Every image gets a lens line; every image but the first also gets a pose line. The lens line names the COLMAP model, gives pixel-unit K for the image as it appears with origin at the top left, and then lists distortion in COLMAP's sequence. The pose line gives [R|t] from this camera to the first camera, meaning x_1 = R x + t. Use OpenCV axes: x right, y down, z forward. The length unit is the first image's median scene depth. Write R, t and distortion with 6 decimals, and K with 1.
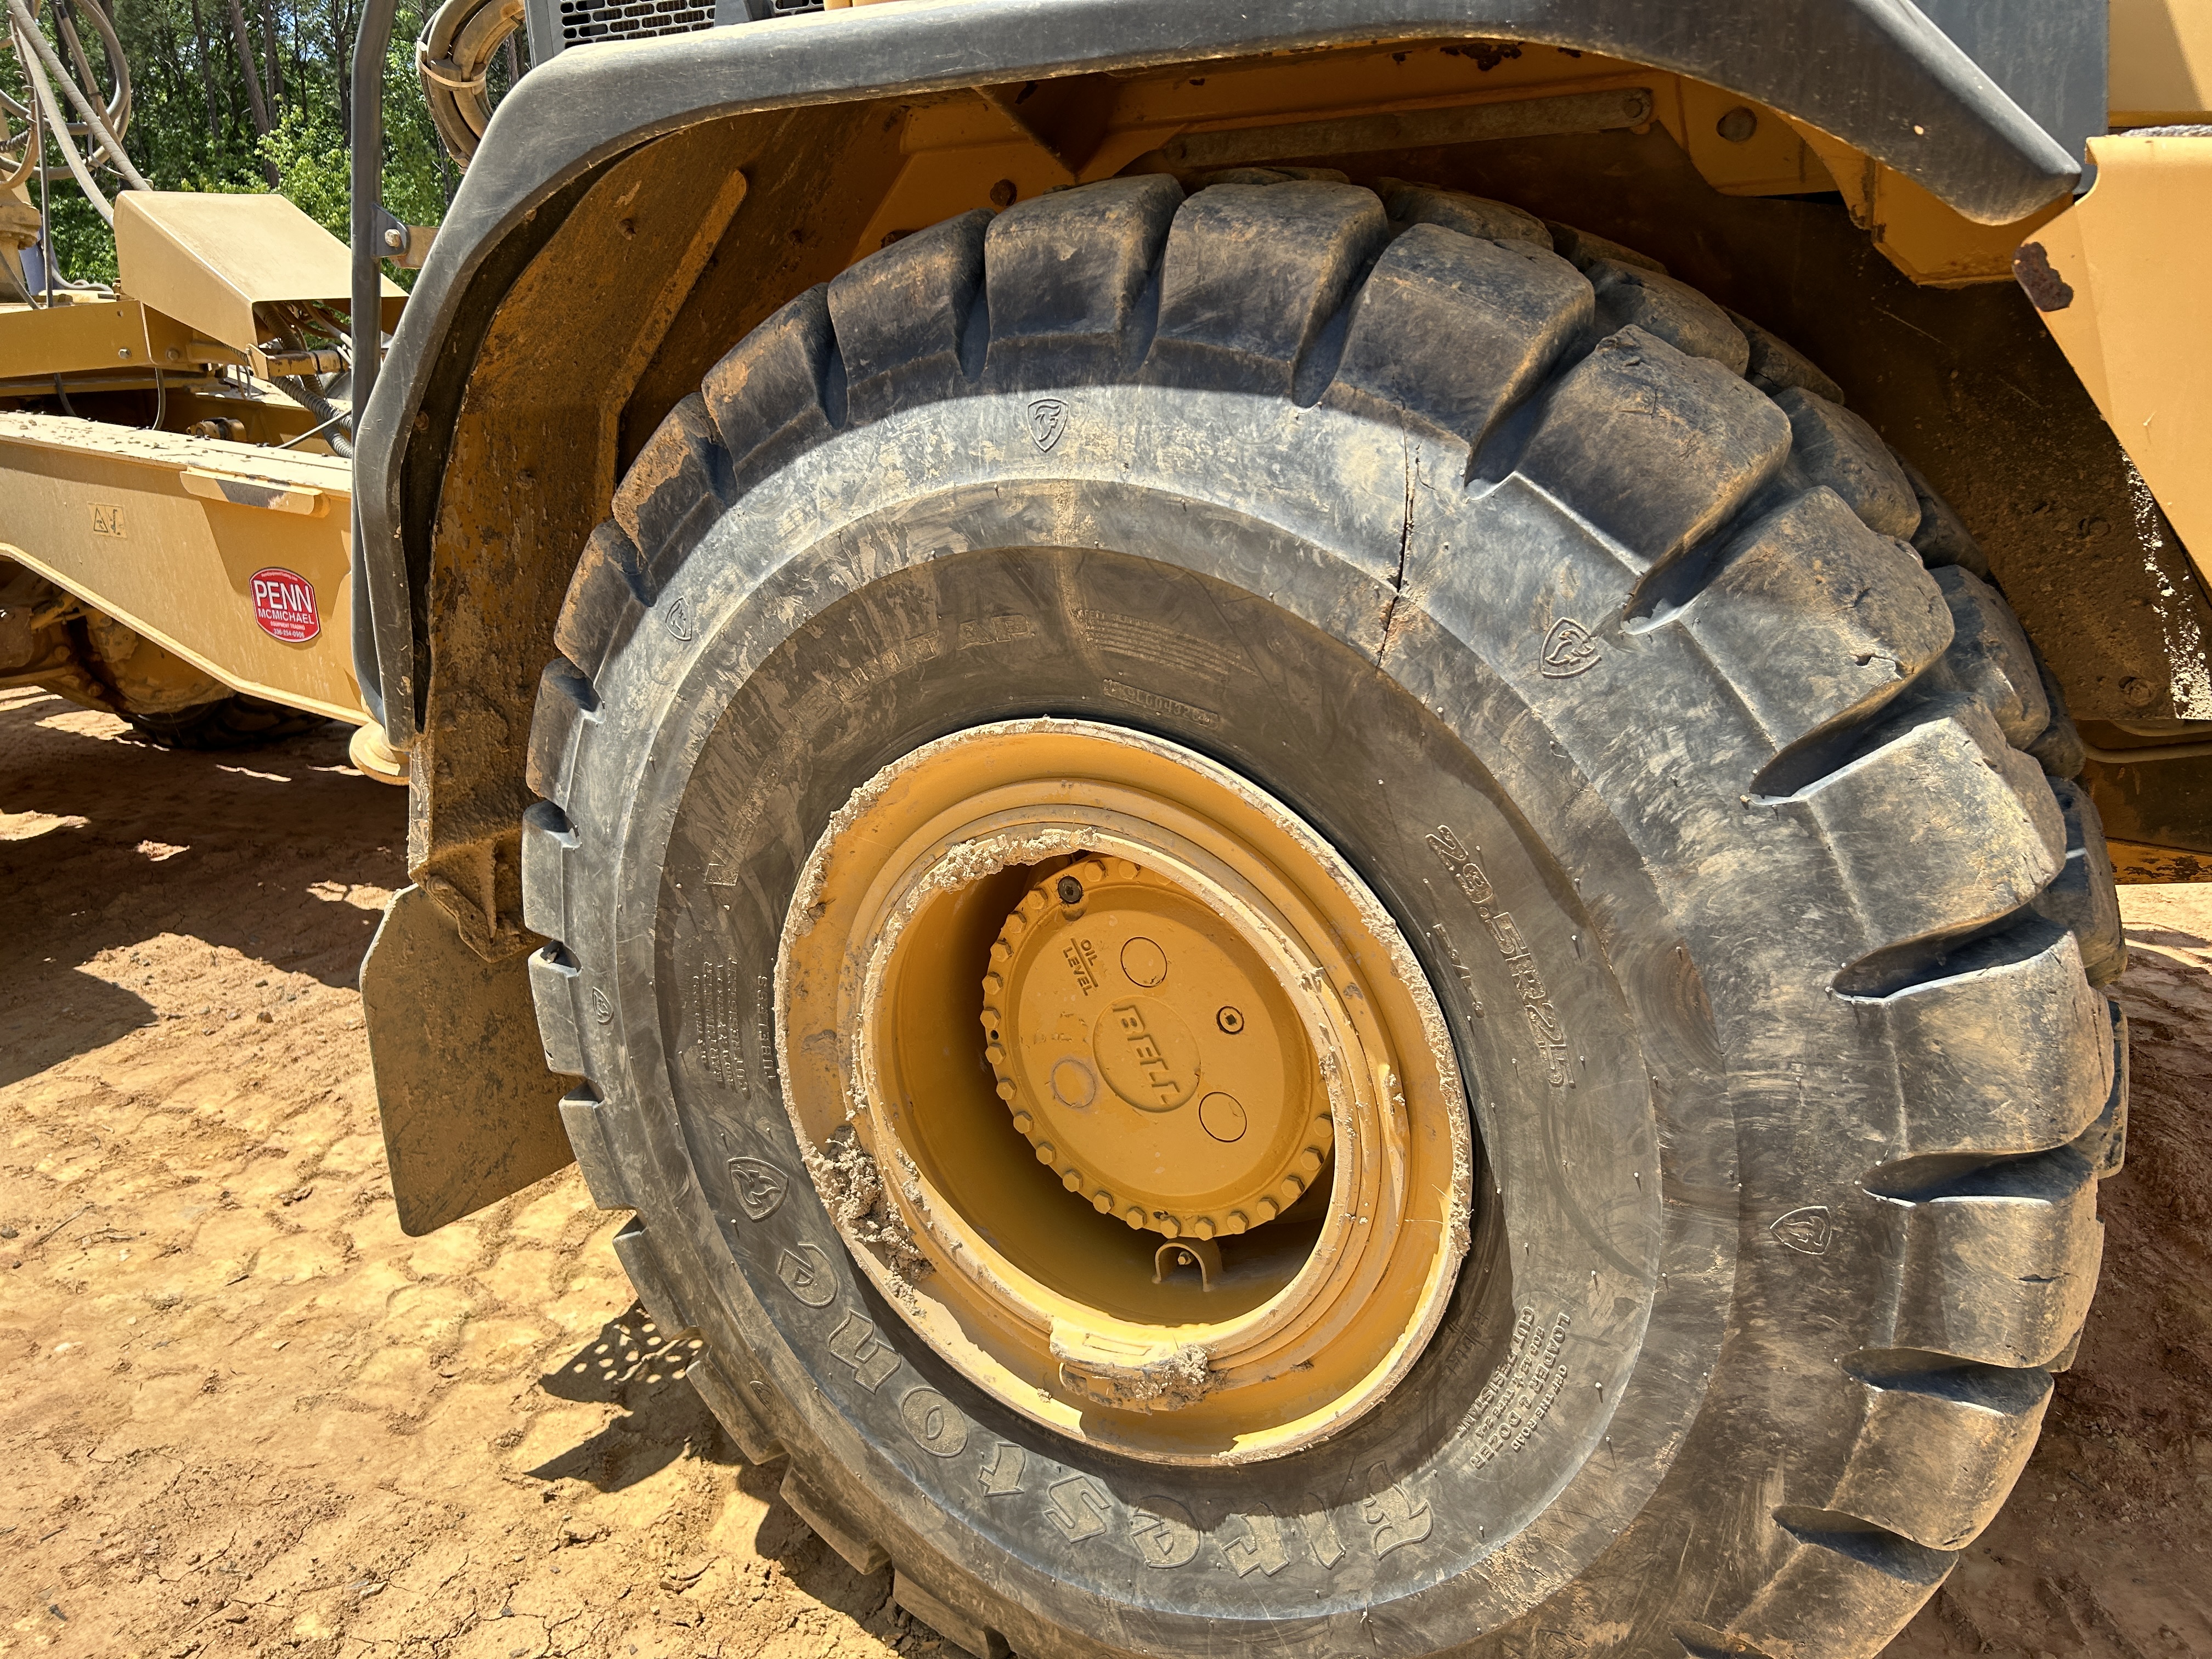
lens RADIAL K [[1673.1, 0, 1114.8], [0, 1673.1, 823.3], [0, 0, 1]] dist [0.046652, -0.098701]
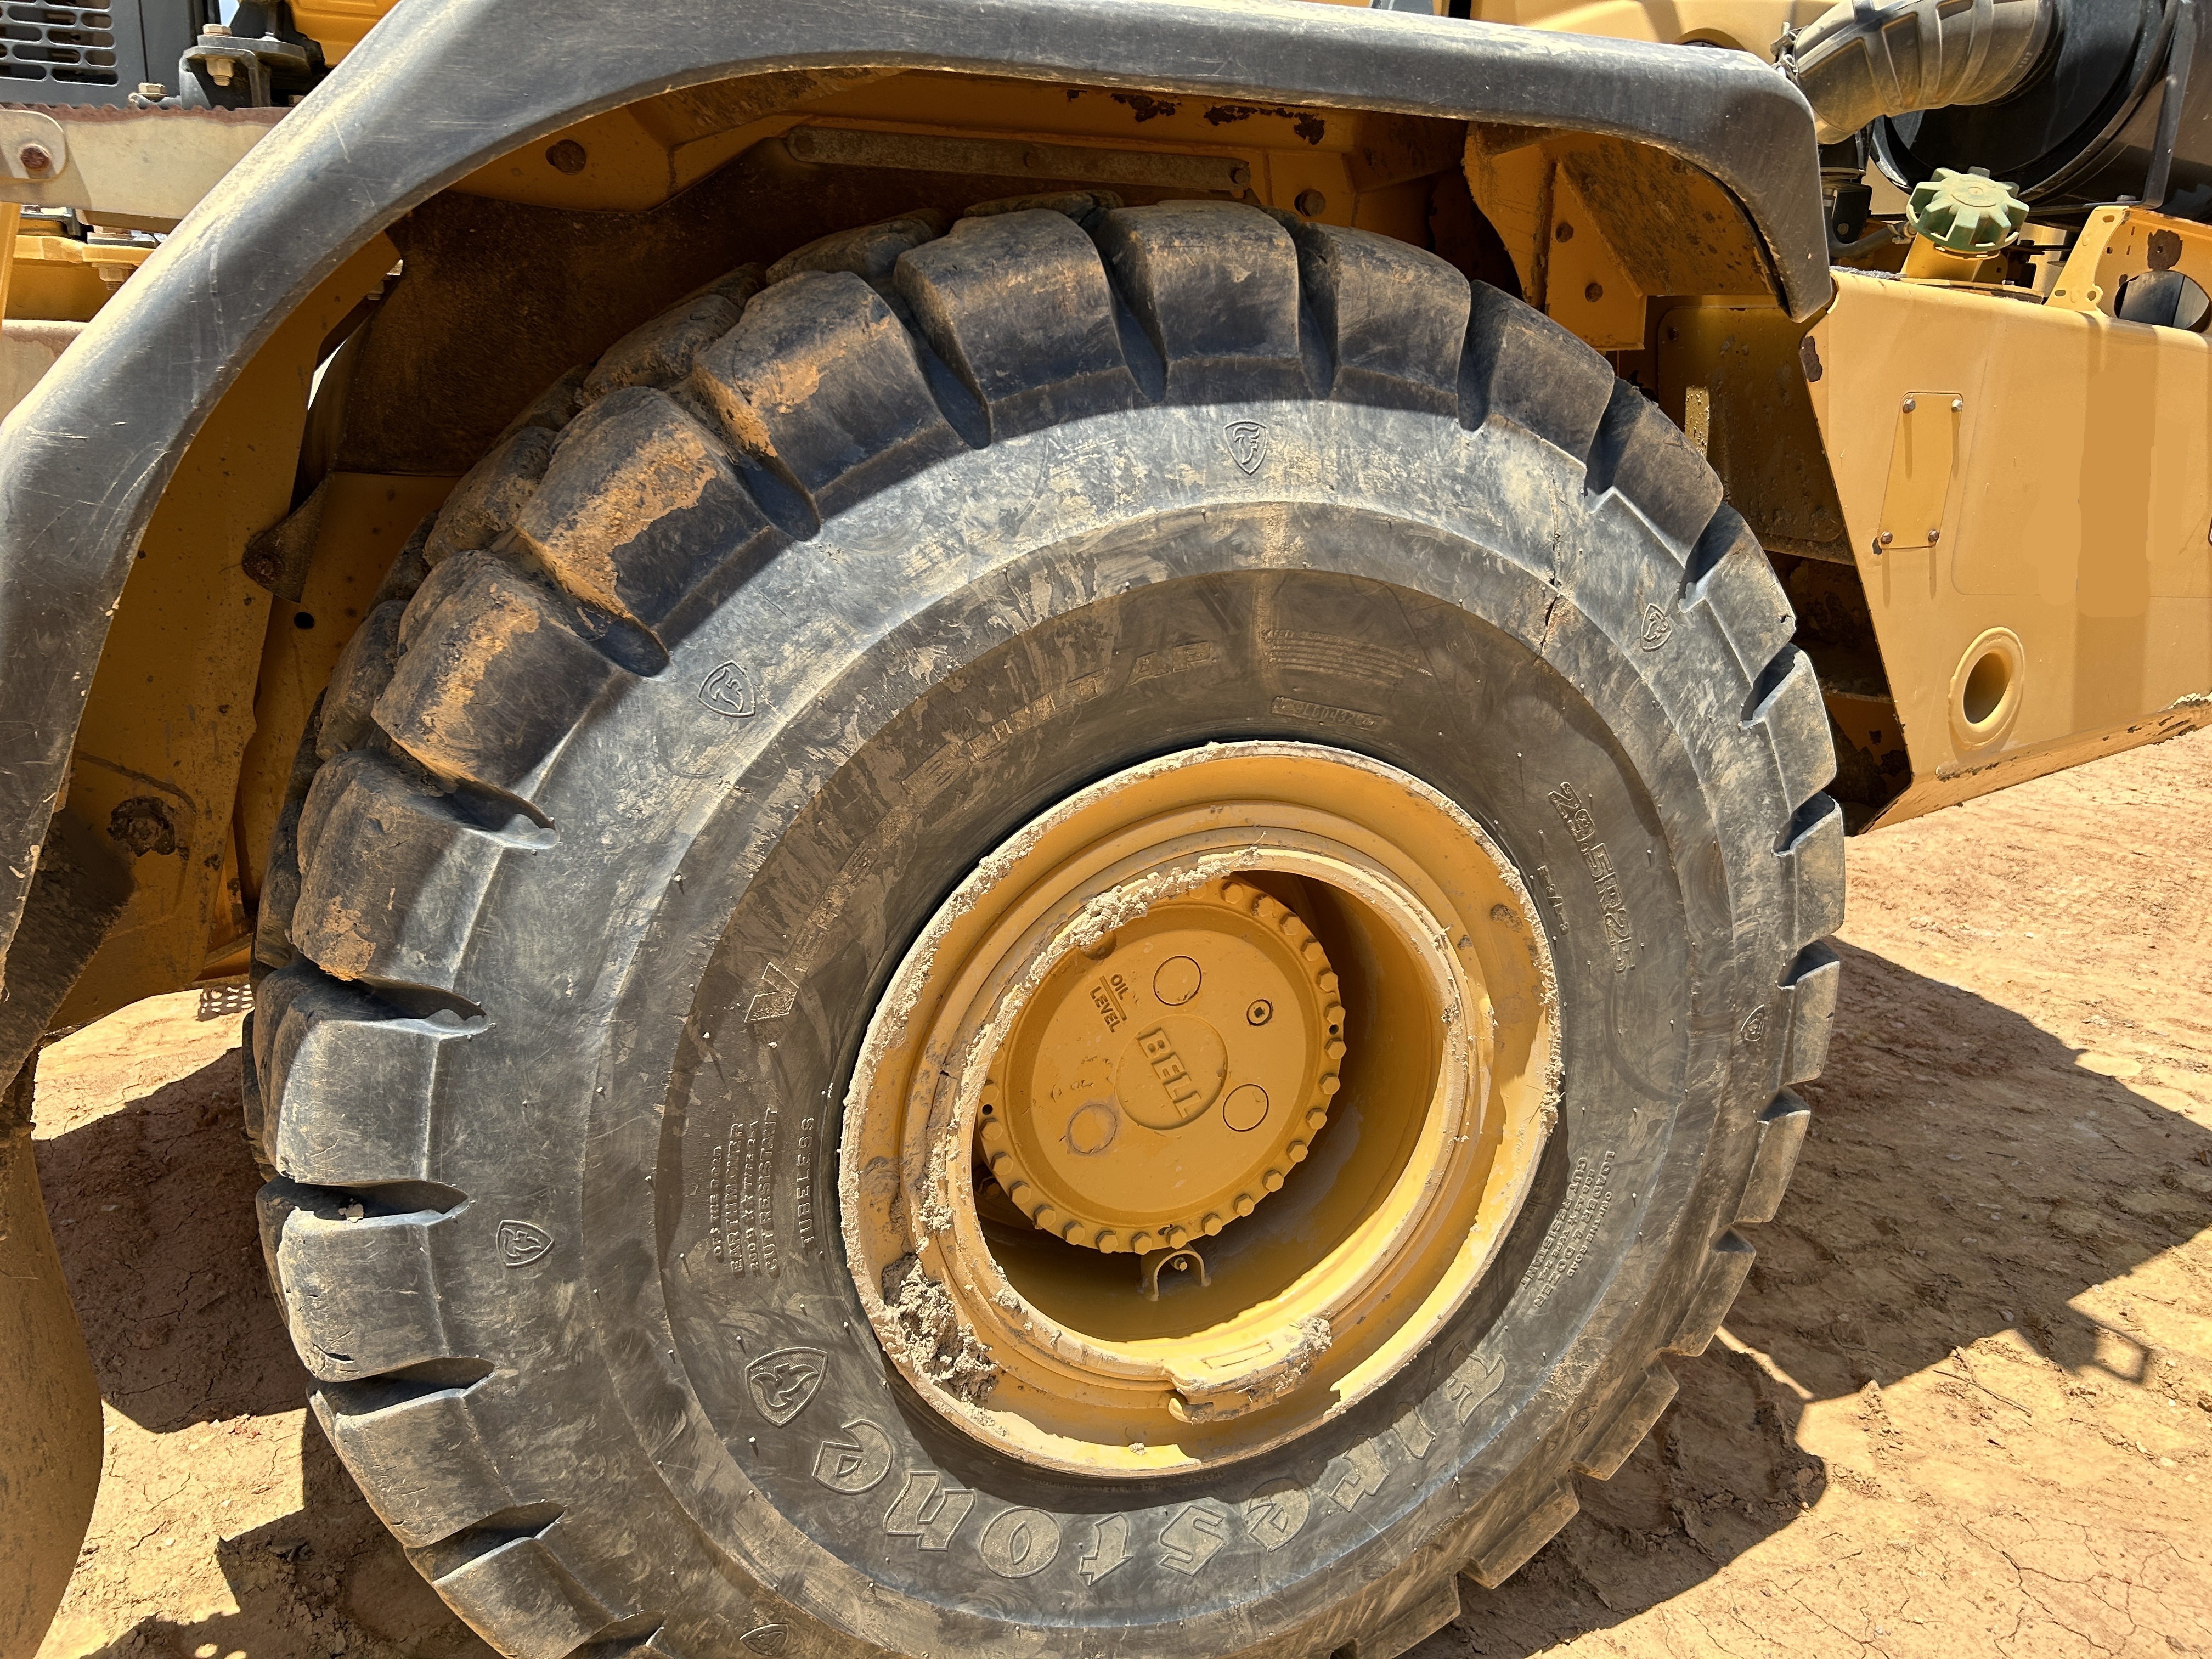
lens RADIAL K [[1721.6, 0, 961.0], [0, 1721.6, 832.1], [0, 0, 1]] dist [0.064582, -0.179197]
pose [[0.636203, -0.161803, 0.754364, -0.936537], [0.163278, 0.983852, 0.073324, -0.114534], [-0.754047, 0.076522, 0.652348, 0.470180]]
